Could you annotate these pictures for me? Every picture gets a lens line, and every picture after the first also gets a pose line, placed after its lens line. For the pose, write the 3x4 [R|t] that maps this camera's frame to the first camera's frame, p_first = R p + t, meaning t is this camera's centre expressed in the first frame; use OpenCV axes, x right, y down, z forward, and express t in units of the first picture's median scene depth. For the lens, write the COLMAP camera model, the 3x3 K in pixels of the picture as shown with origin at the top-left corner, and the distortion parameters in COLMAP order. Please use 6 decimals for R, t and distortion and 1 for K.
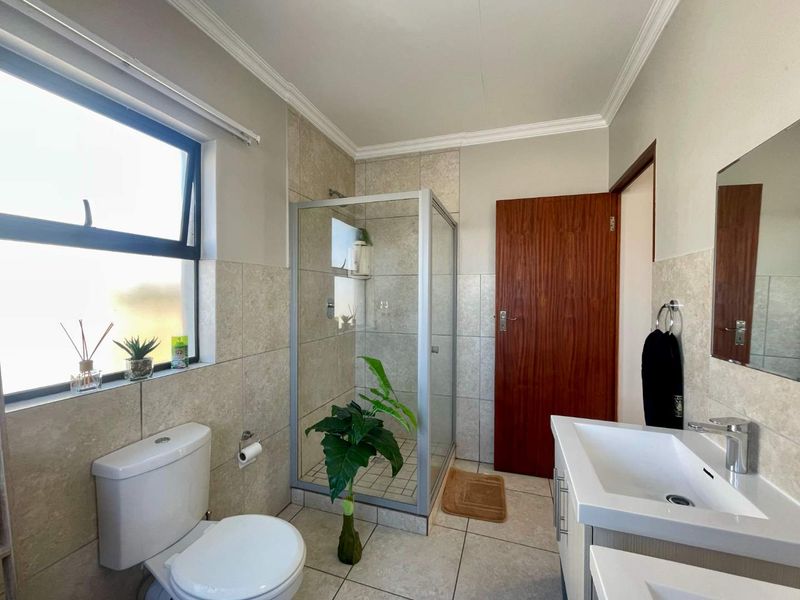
lens RADIAL K [[324.5, 0, 400.0], [0, 324.5, 300.0], [0, 0, 1]] dist [0.000688, -0.000207]
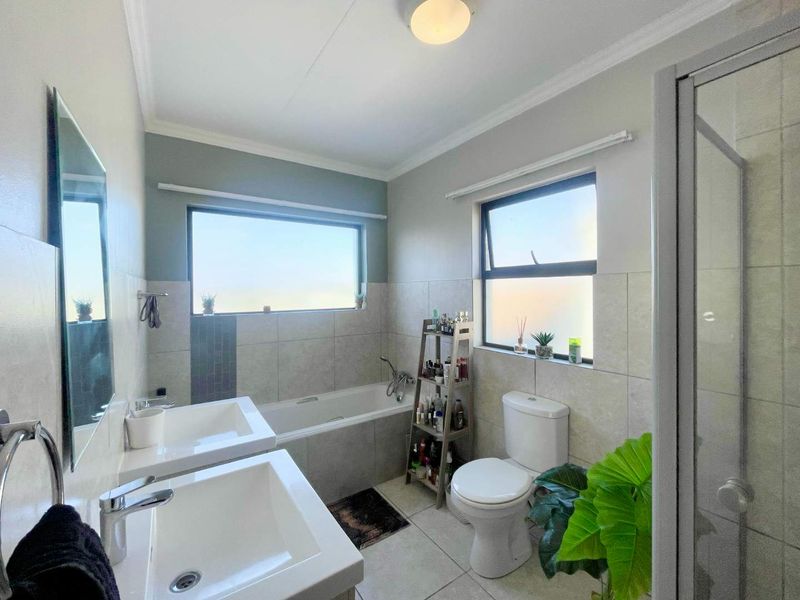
lens RADIAL K [[324.5, 0, 400.0], [0, 324.5, 300.0], [0, 0, 1]] dist [0.000688, -0.000207]
pose [[-0.590792, 0.009359, -0.806770, 0.840074], [-0.024219, 0.999276, 0.029327, -0.063593], [0.806460, 0.036865, -0.590138, 1.334071]]
